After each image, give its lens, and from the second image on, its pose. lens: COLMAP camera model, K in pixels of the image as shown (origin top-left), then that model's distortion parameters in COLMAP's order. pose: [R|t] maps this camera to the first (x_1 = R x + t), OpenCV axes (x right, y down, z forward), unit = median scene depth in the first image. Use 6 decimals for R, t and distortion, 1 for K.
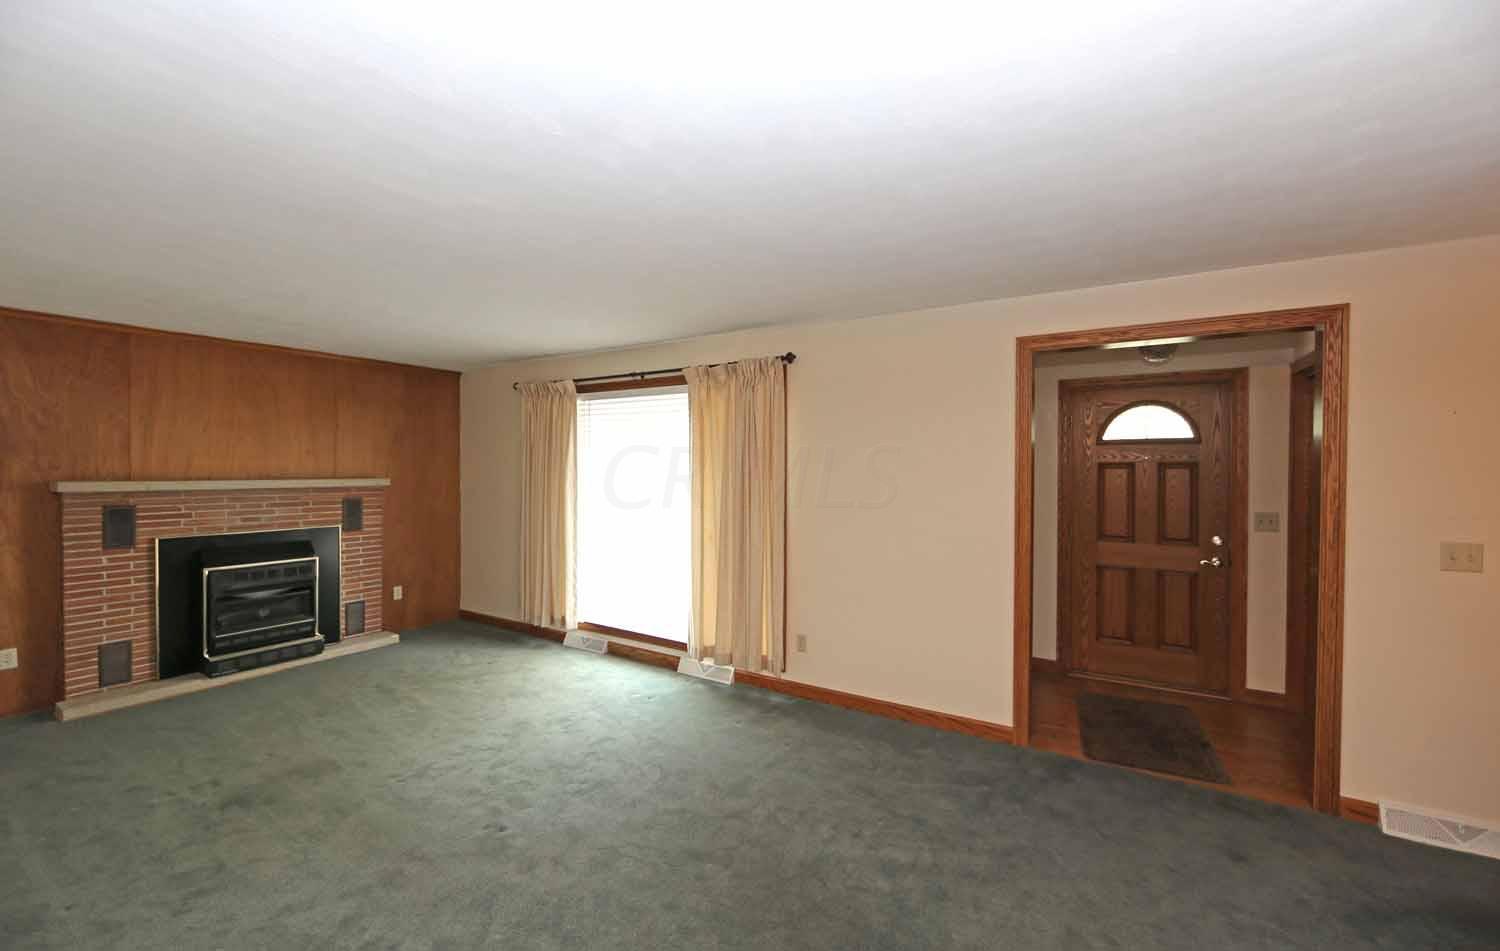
lens RADIAL K [[598.1, 0, 750.0], [0, 598.1, 475.5], [0, 0, 1]] dist [0.000406, 0.000128]
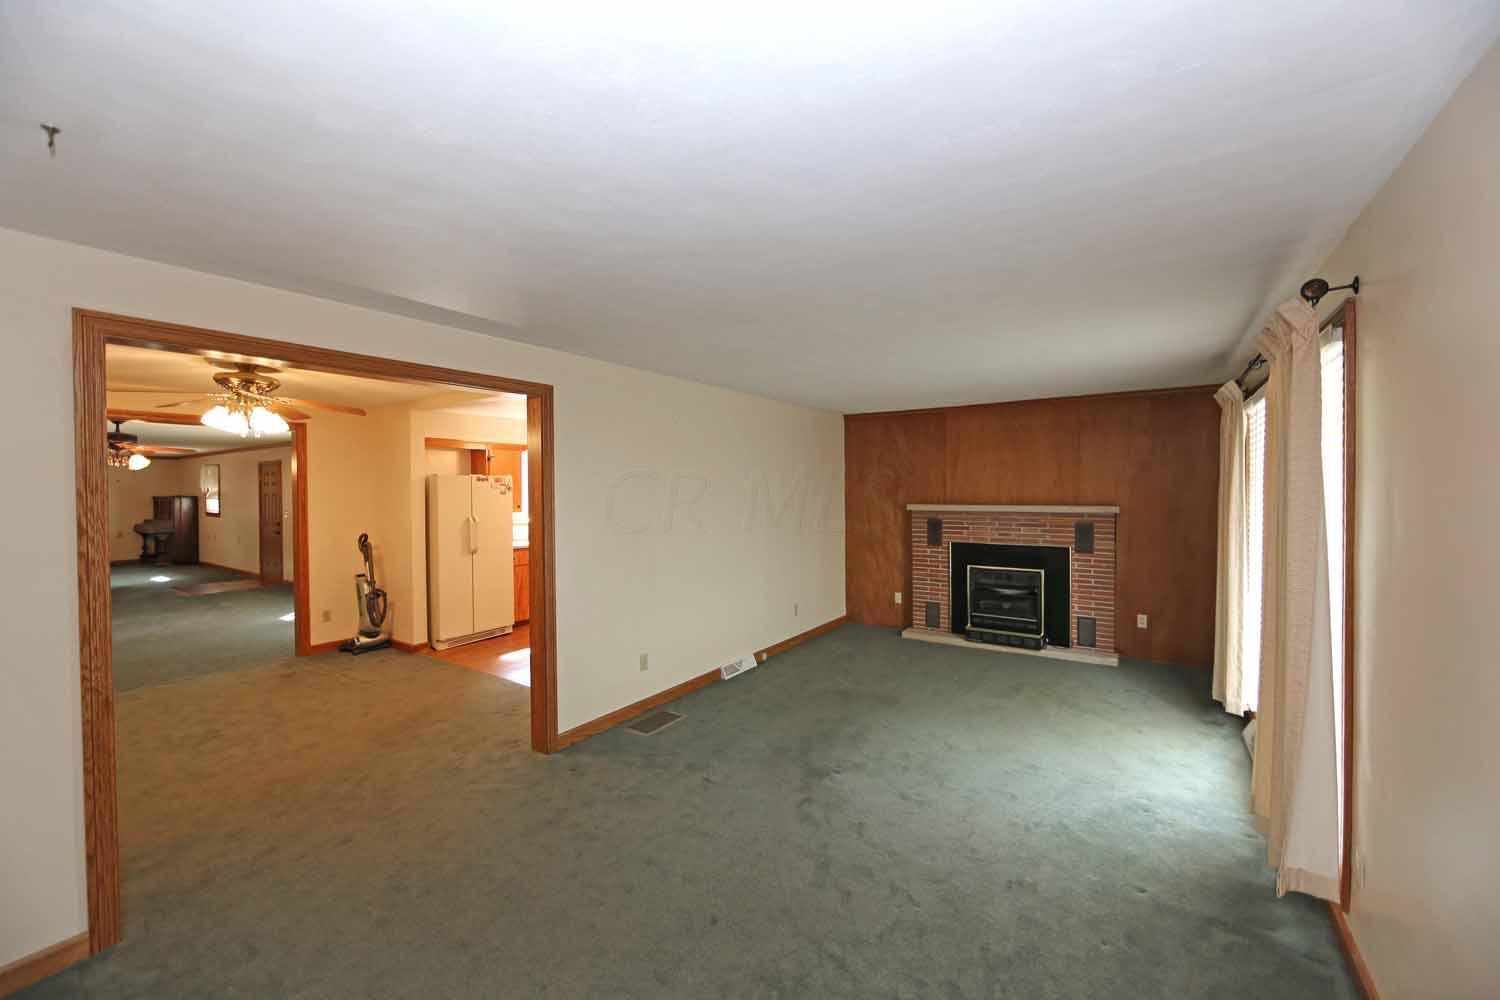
lens RADIAL K [[619.1, 0, 773.6], [0, 619.1, 498.7], [0, 0, 1]] dist [-0.001818, -0.000143]
pose [[-0.019230, 0.011948, -0.999744, 0.566137], [-0.004390, 0.999918, 0.012035, -0.021605], [0.999805, 0.004620, -0.019176, 0.514656]]
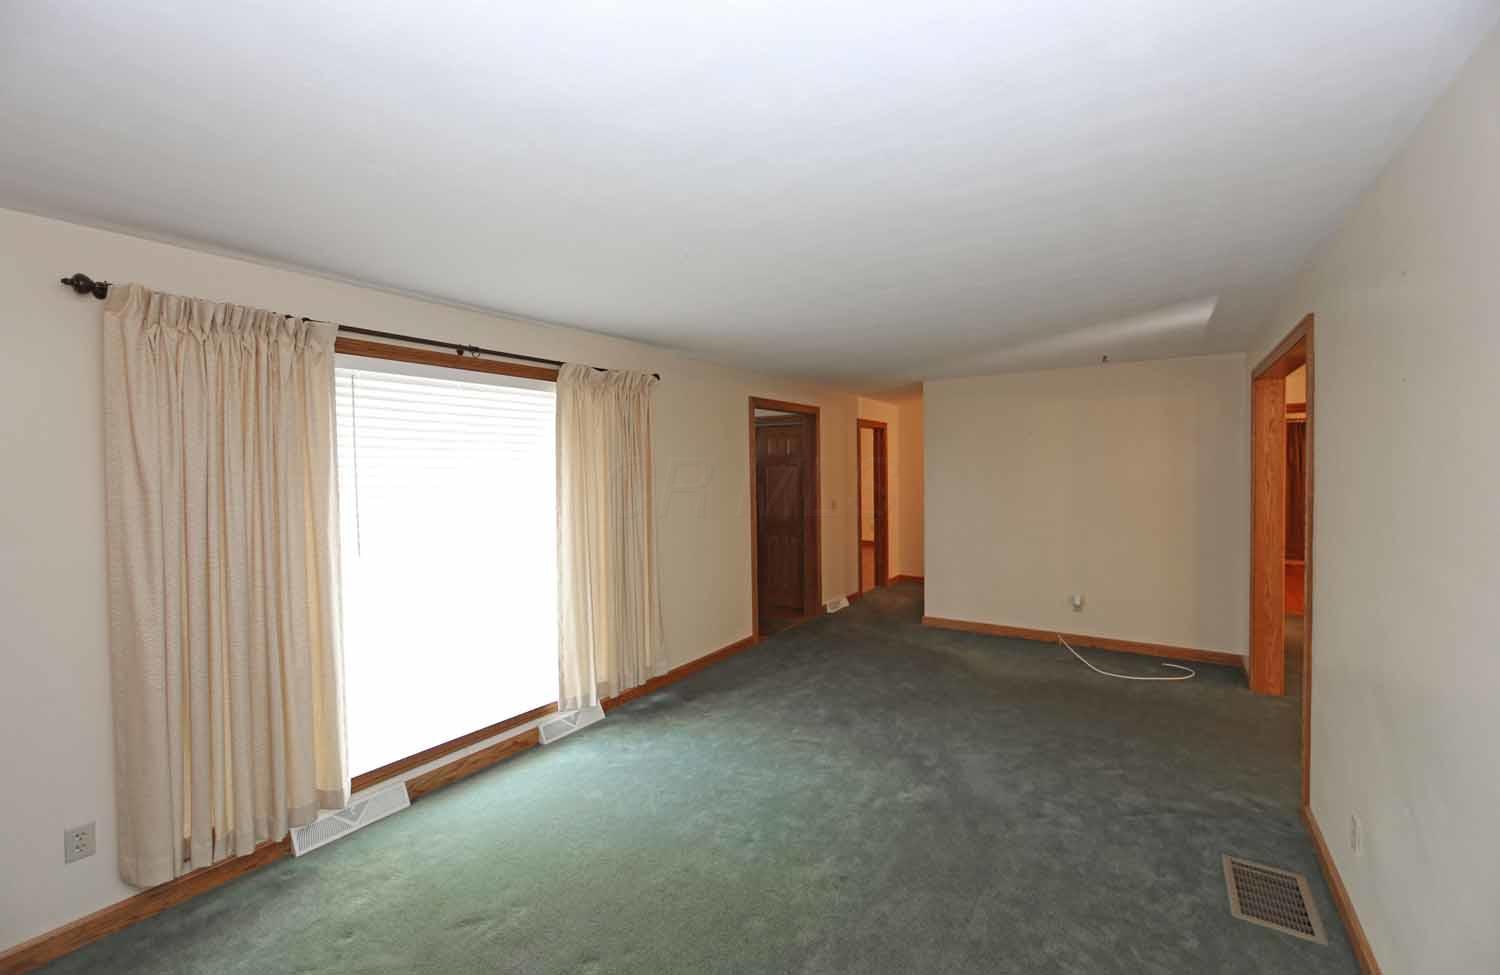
lens RADIAL K [[612.0, 0, 750.0], [0, 612.0, 487.5], [0, 0, 1]] dist [0.000240, 0.000035]
pose [[0.045152, -0.038110, 0.998253, -0.965090], [0.022464, 0.999058, 0.037125, -0.036461], [-0.998728, 0.020749, 0.045966, 0.734881]]
